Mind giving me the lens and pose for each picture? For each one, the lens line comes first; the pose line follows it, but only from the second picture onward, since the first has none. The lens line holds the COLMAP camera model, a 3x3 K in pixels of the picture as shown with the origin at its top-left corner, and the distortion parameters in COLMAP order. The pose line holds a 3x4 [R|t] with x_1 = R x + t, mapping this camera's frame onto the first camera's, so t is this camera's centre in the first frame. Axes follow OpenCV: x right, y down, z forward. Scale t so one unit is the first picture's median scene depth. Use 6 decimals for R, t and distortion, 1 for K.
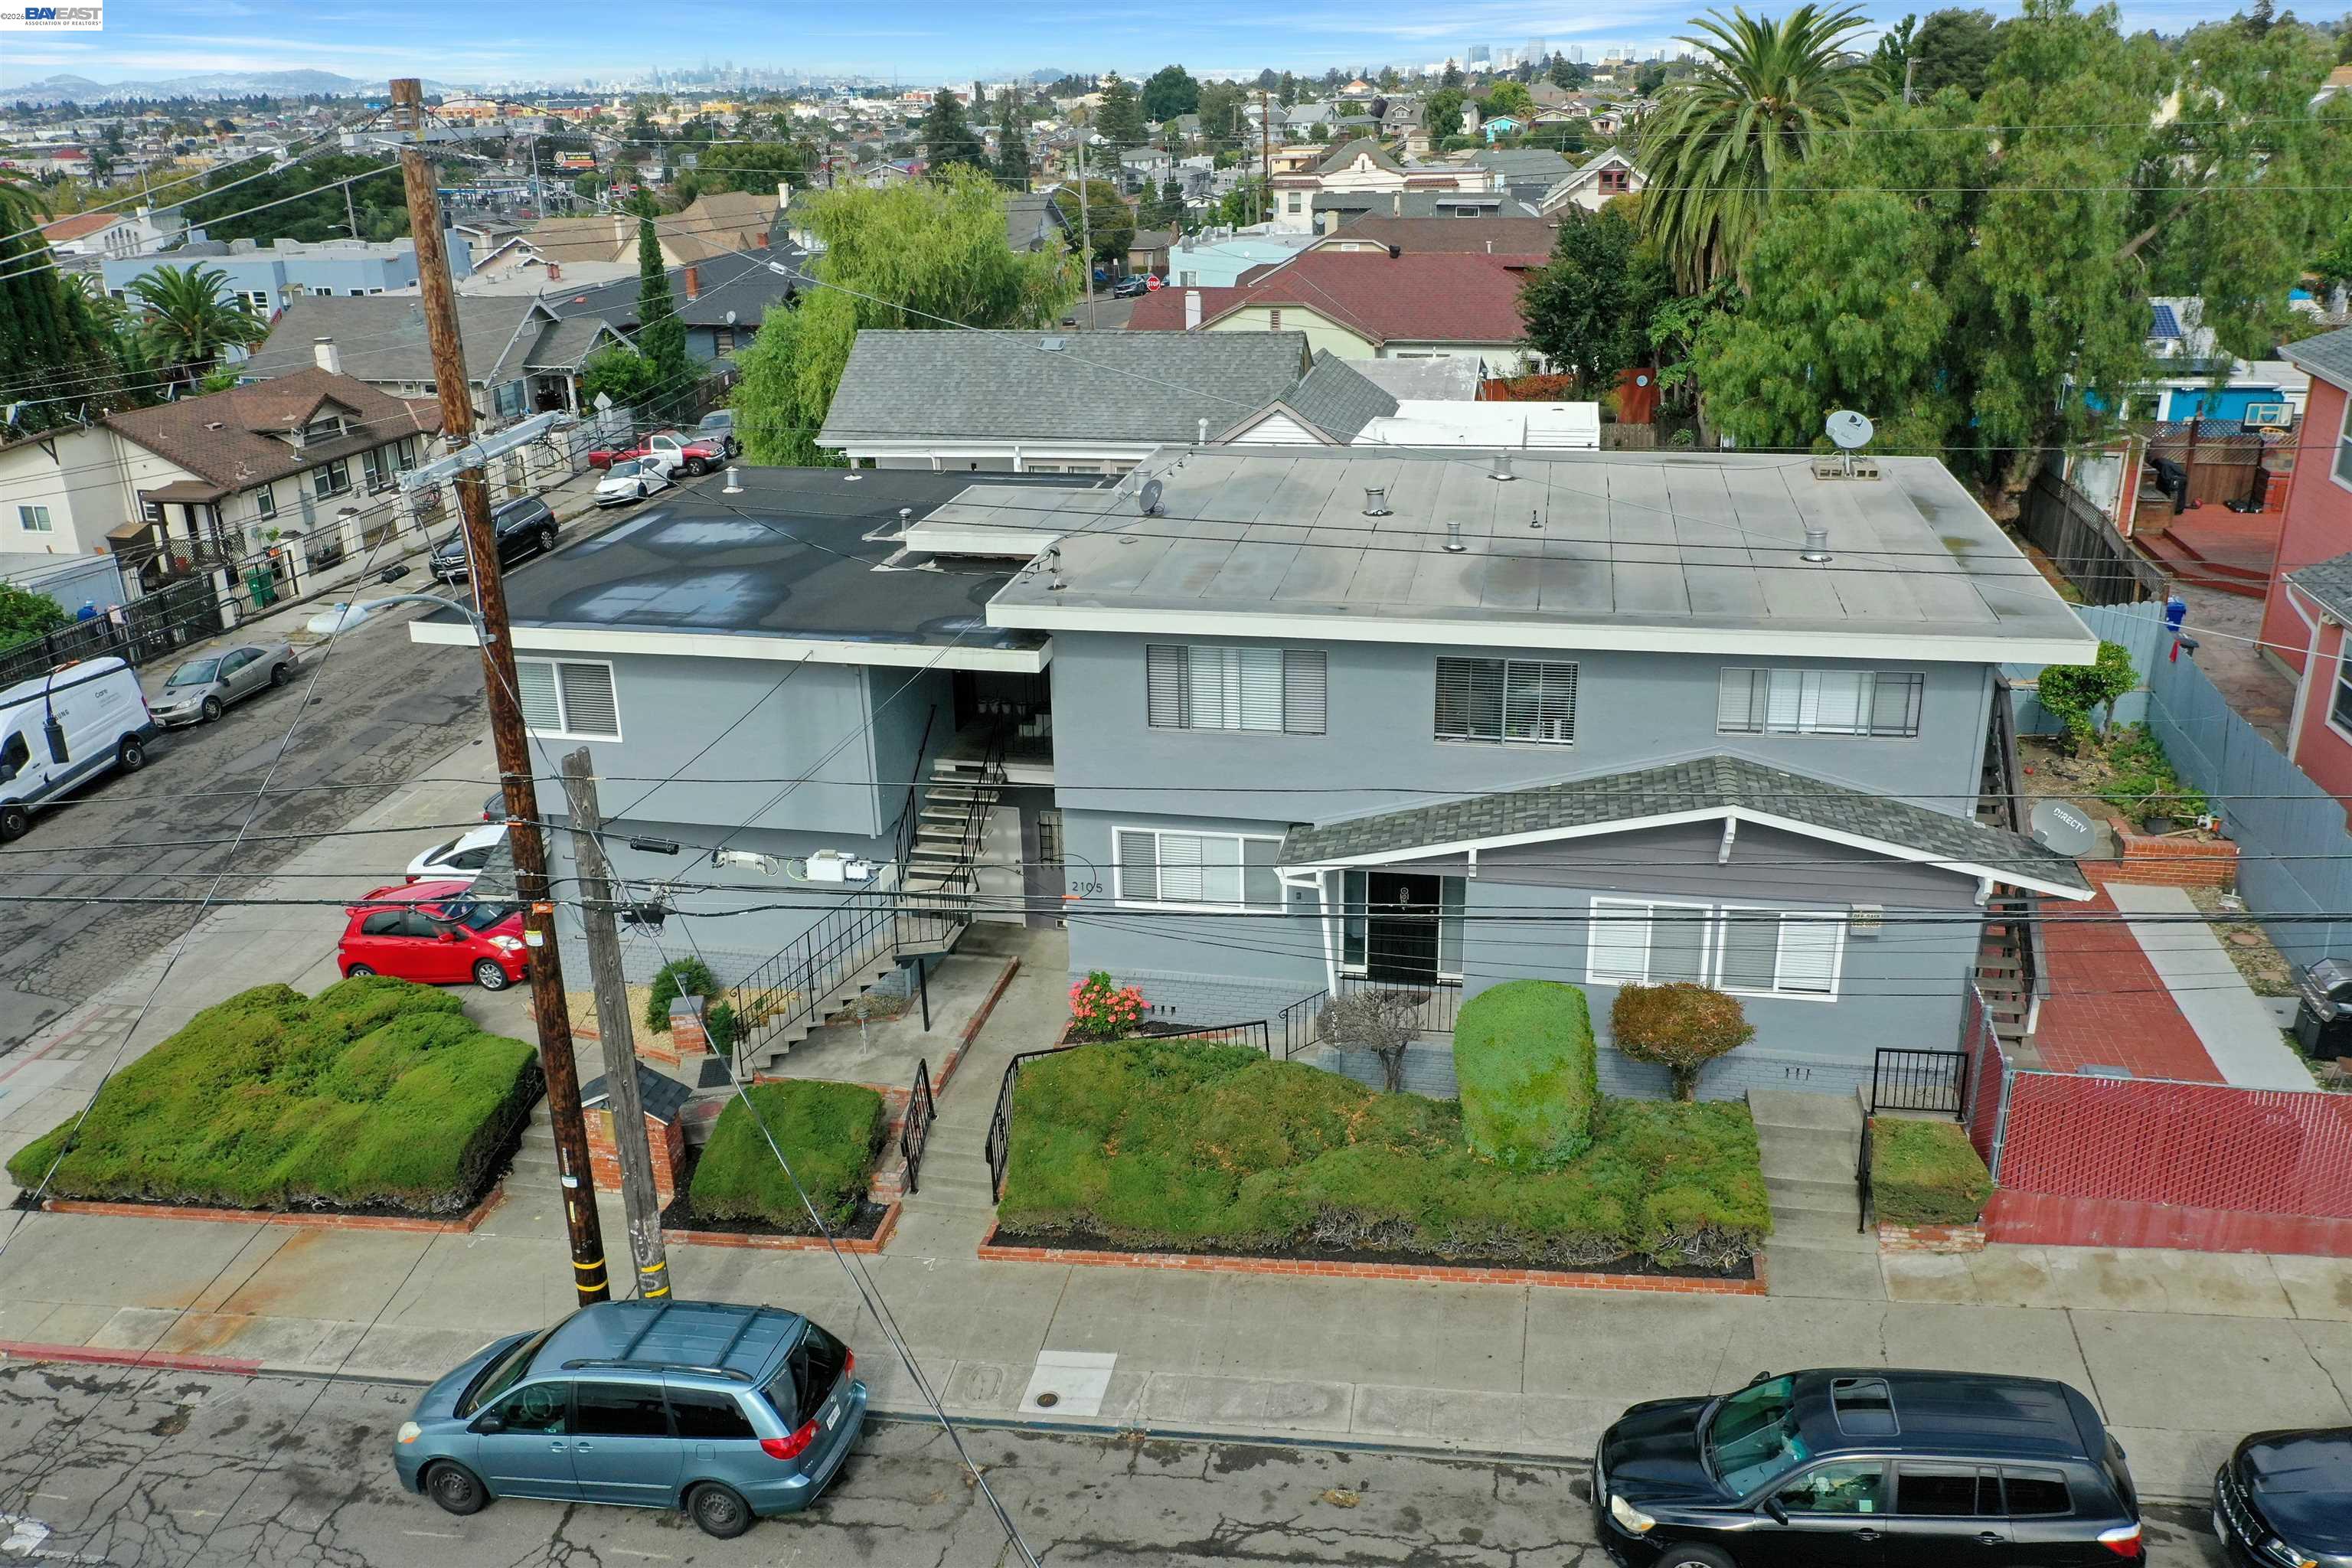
lens RADIAL K [[1847.2, 0, 1176.0], [0, 1847.2, 784.0], [0, 0, 1]] dist [-0.007007, -0.005195]
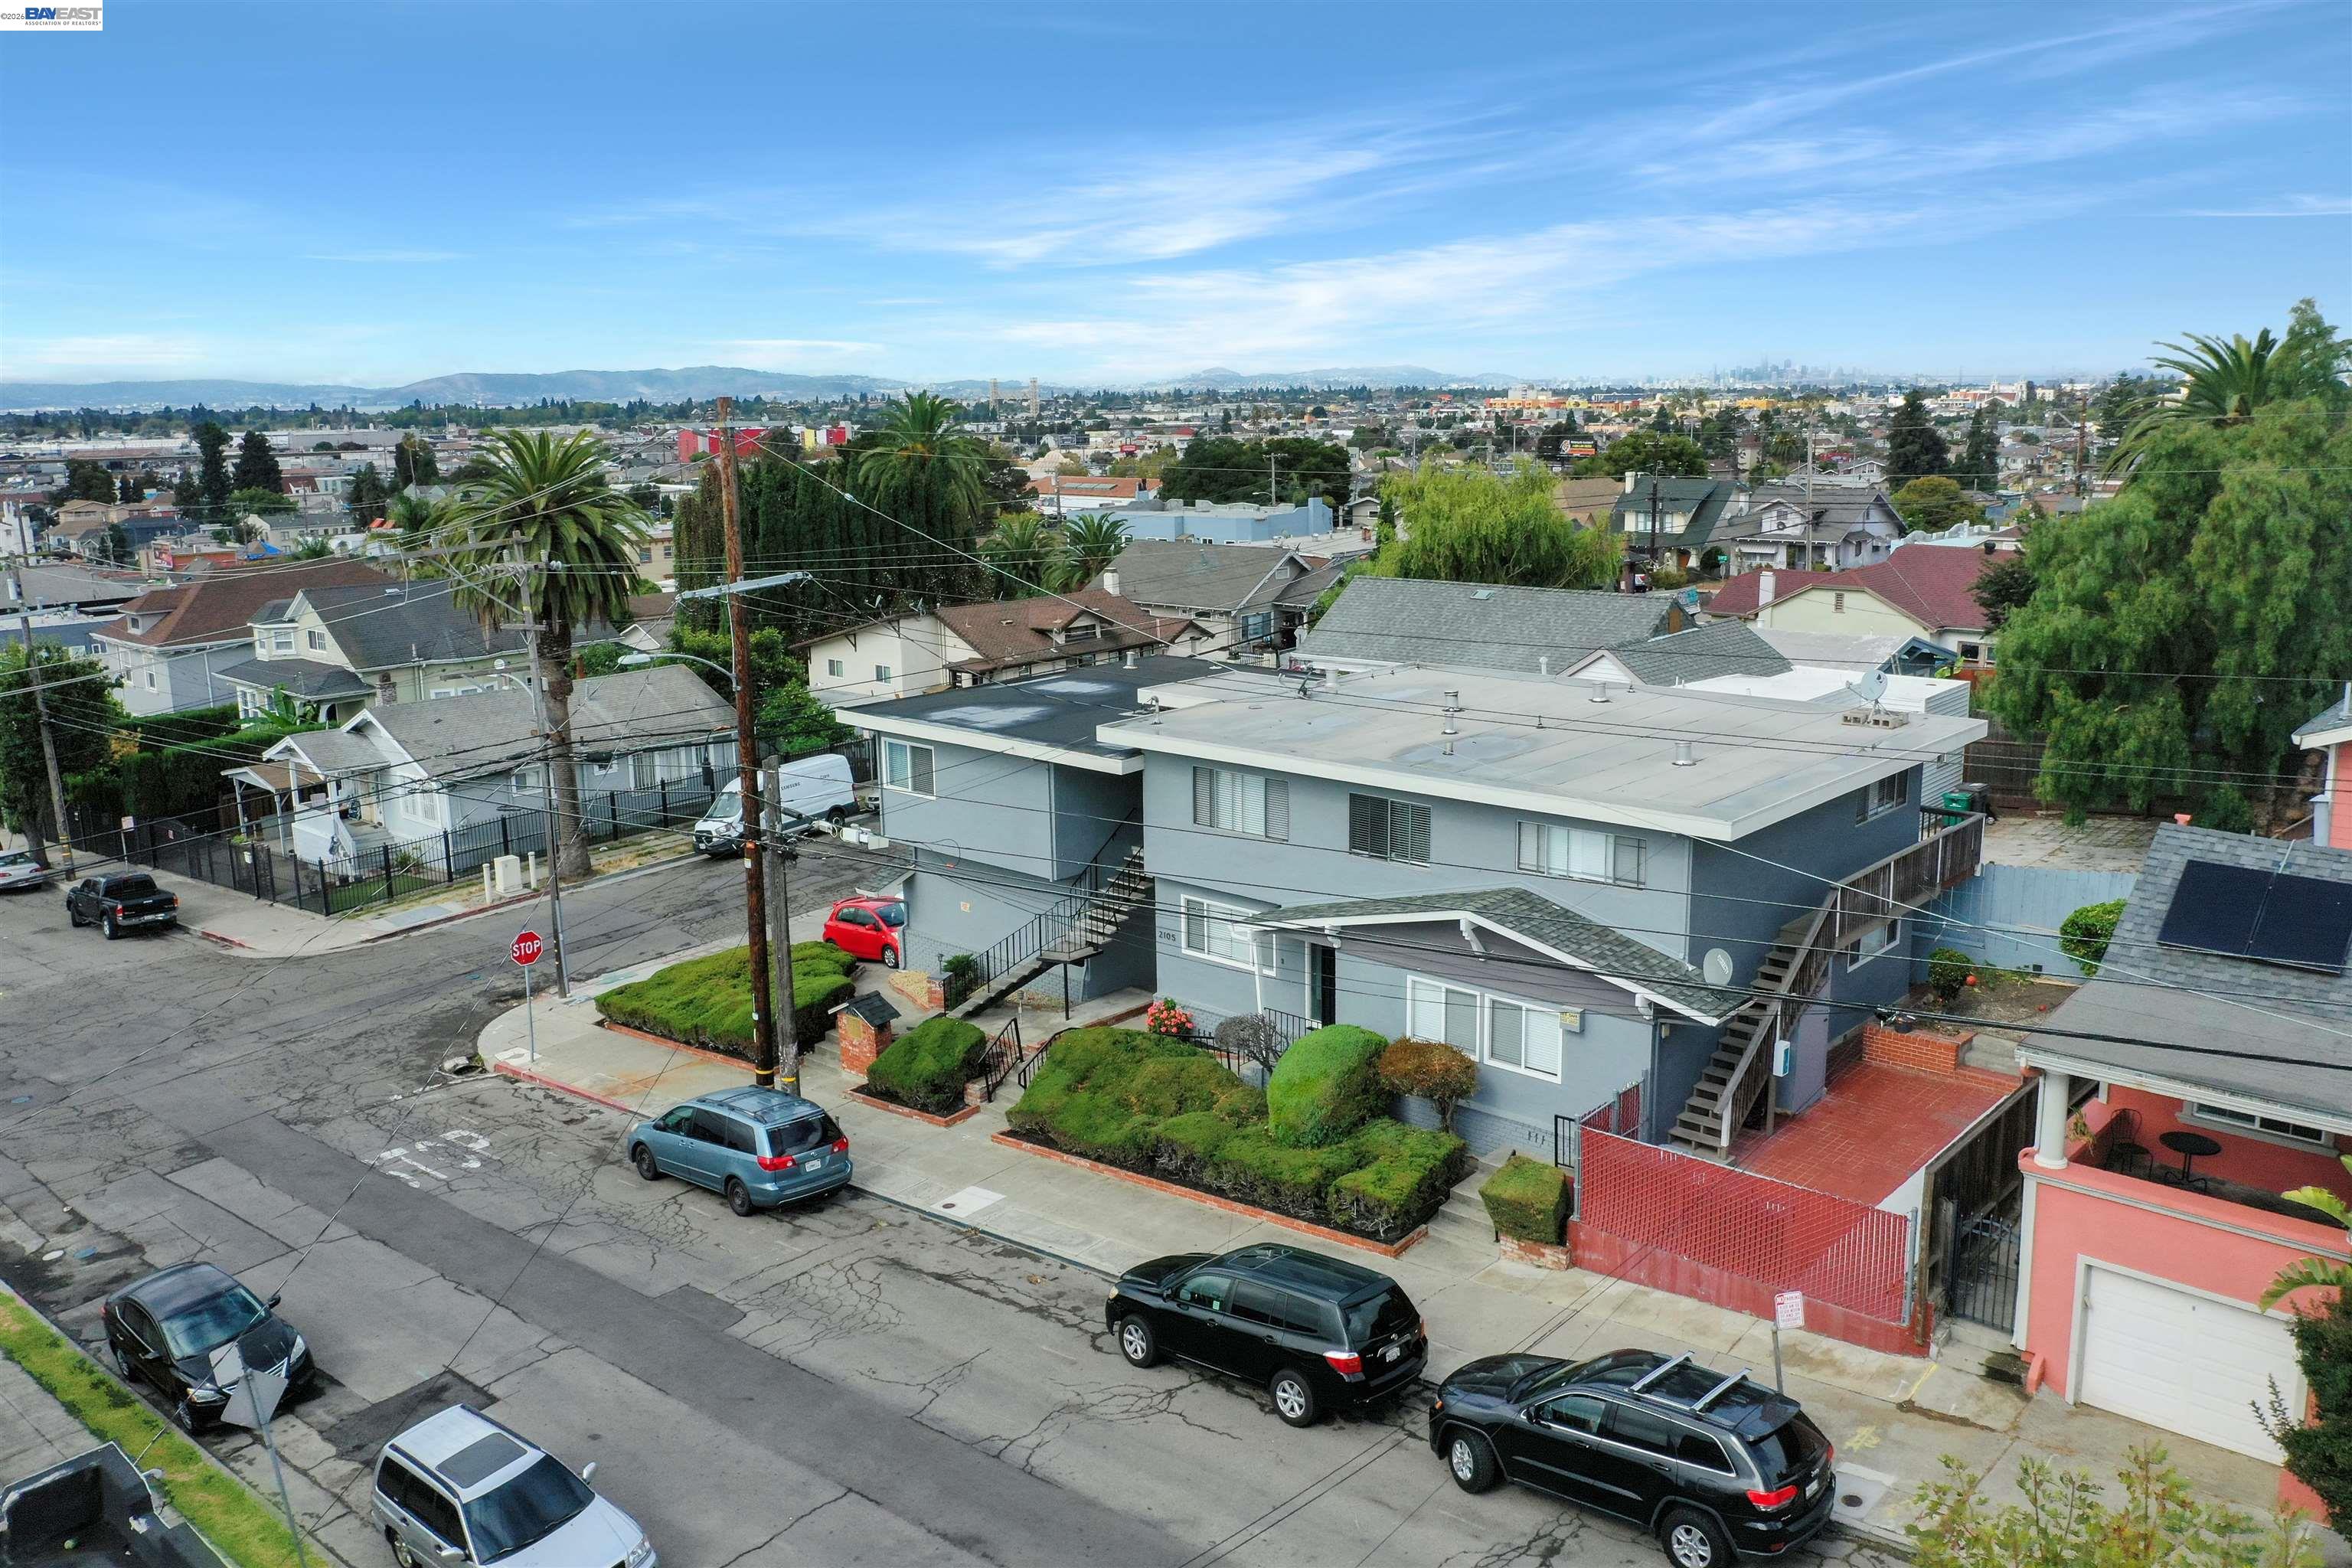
lens RADIAL K [[1857.1, 0, 1176.0], [0, 1857.1, 784.0], [0, 0, 1]] dist [-0.009950, -0.001535]
pose [[0.857424, 0.115445, -0.501495, 0.721156], [-0.188288, 0.977318, -0.096943, 0.084976], [0.478928, 0.177546, 0.859712, -0.279539]]
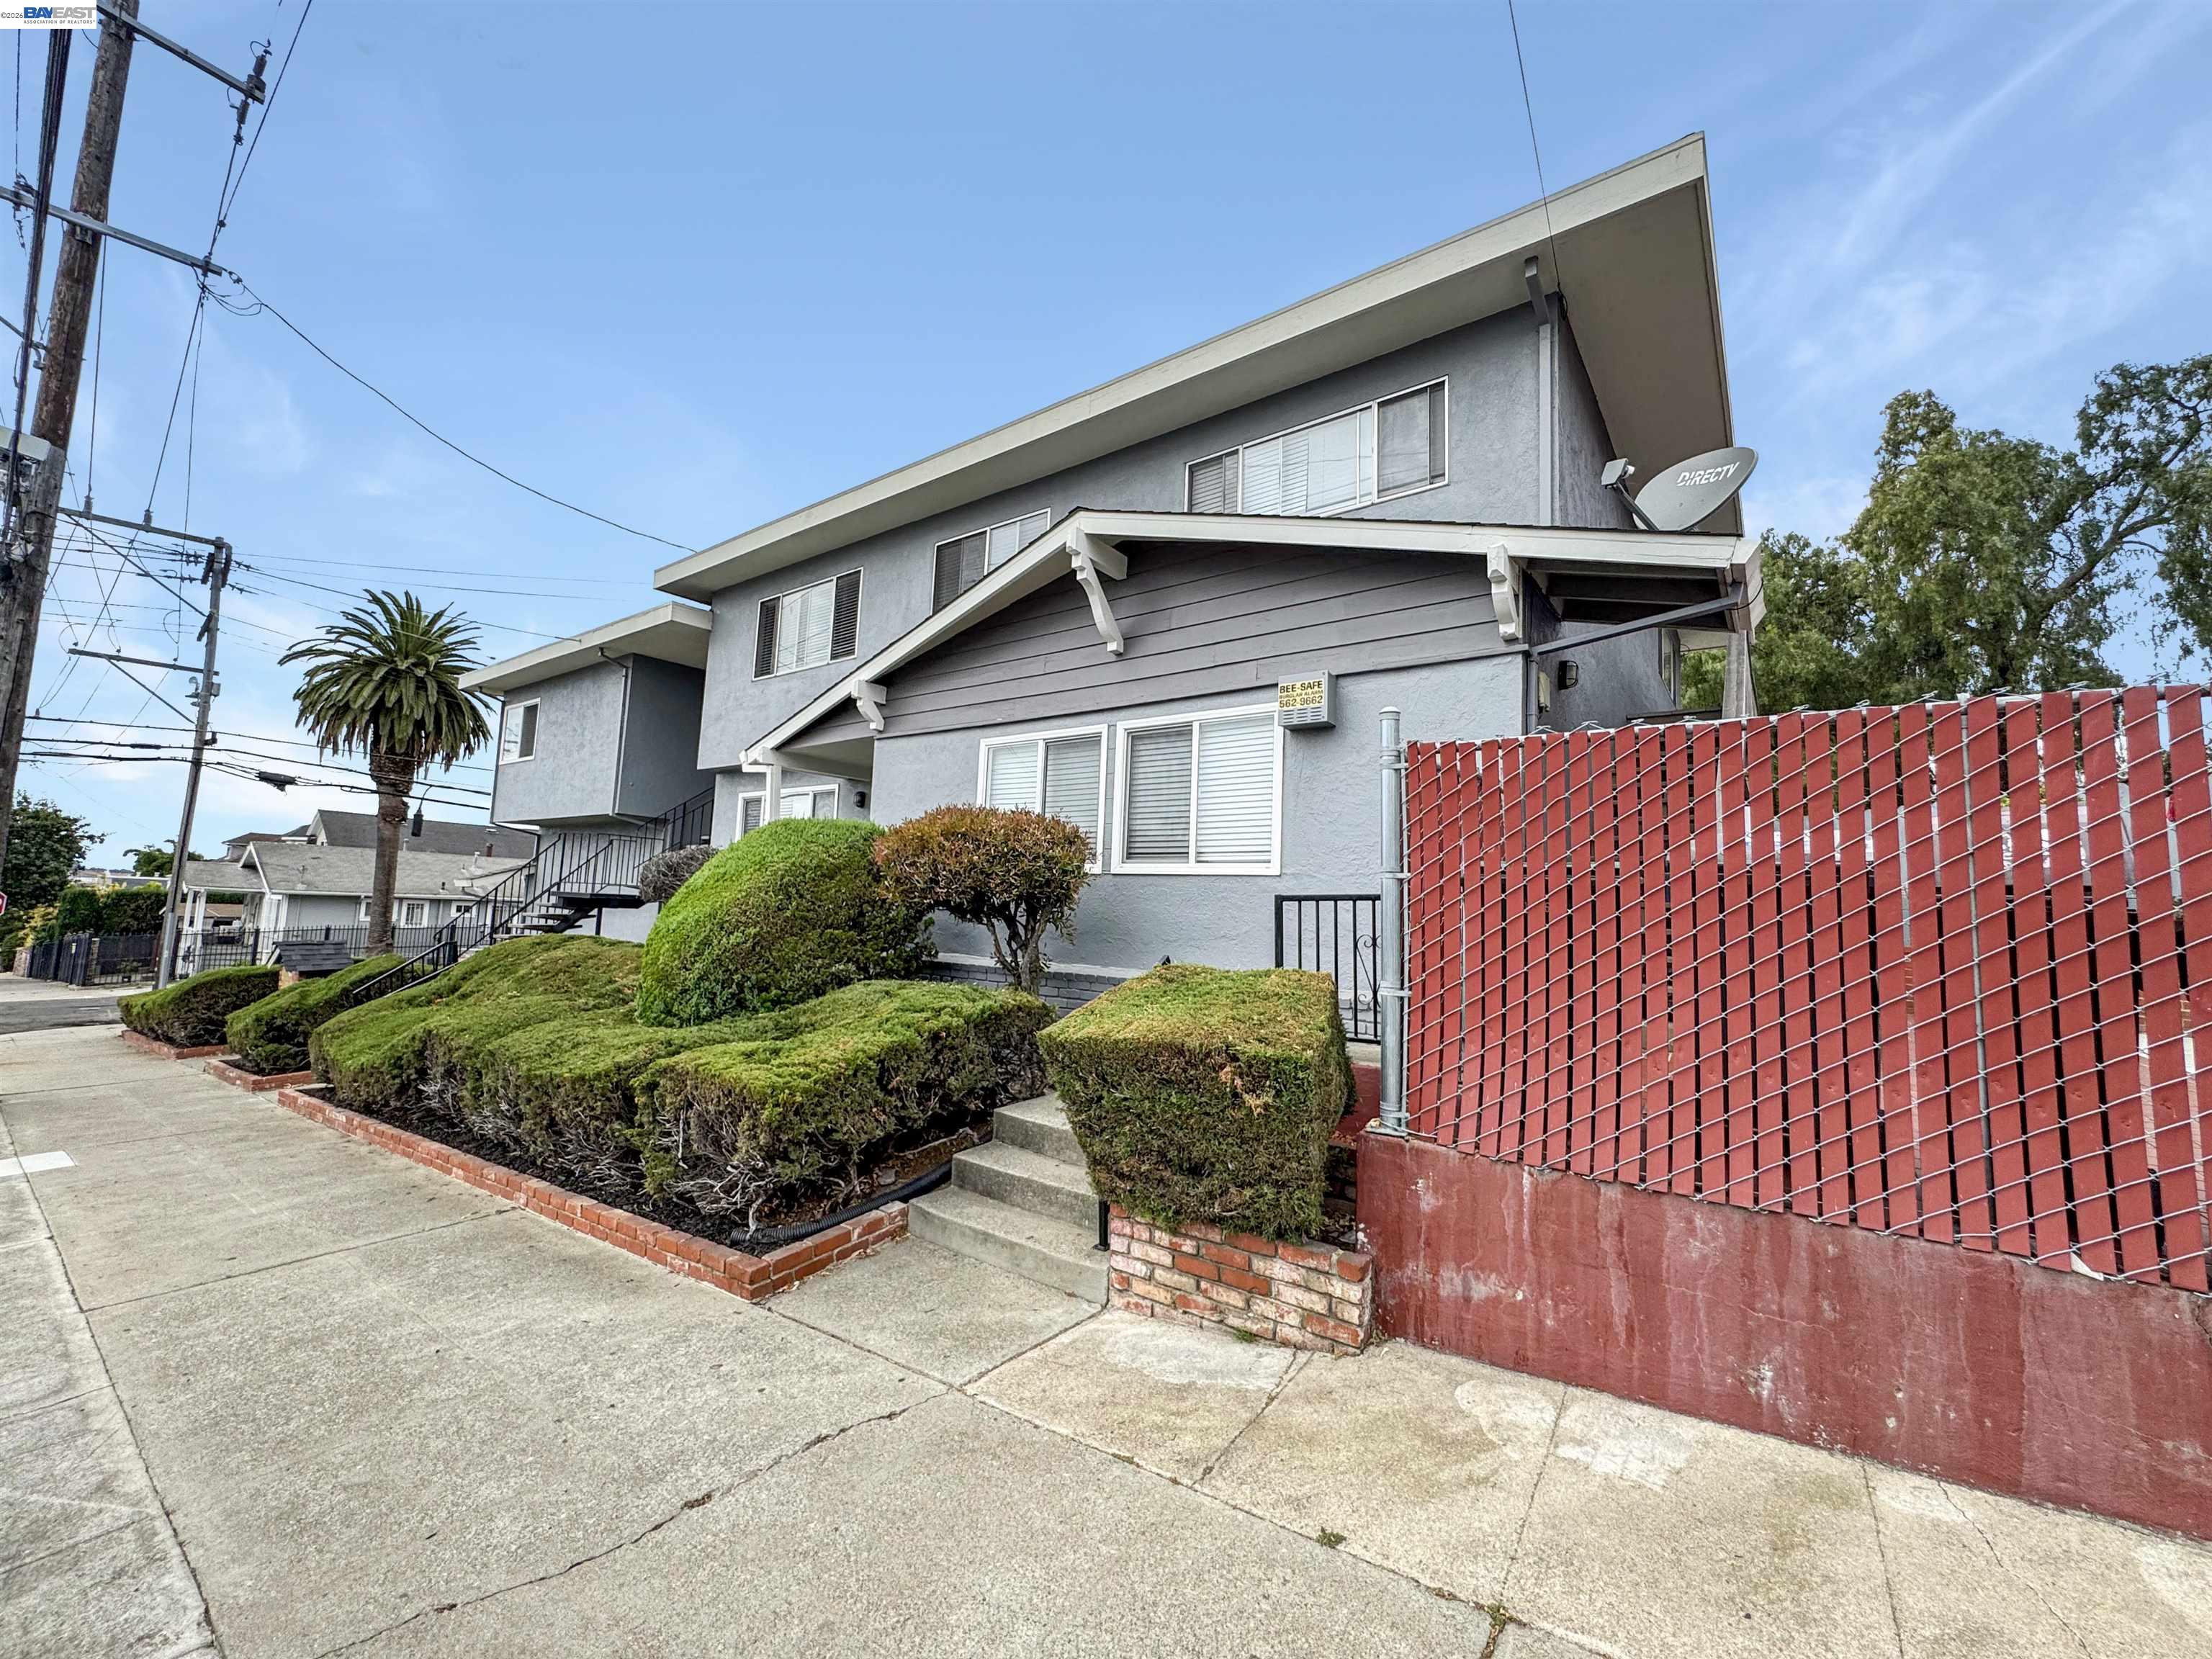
lens RADIAL K [[882.9, 0, 1106.0], [0, 882.9, 829.5], [0, 0, 1]] dist [0.000860, 0.000019]
pose [[0.895873, 0.016122, -0.444017, 0.409180], [-0.215392, 0.889819, -0.402279, 0.214517], [0.388609, 0.456029, 0.800638, 0.722550]]
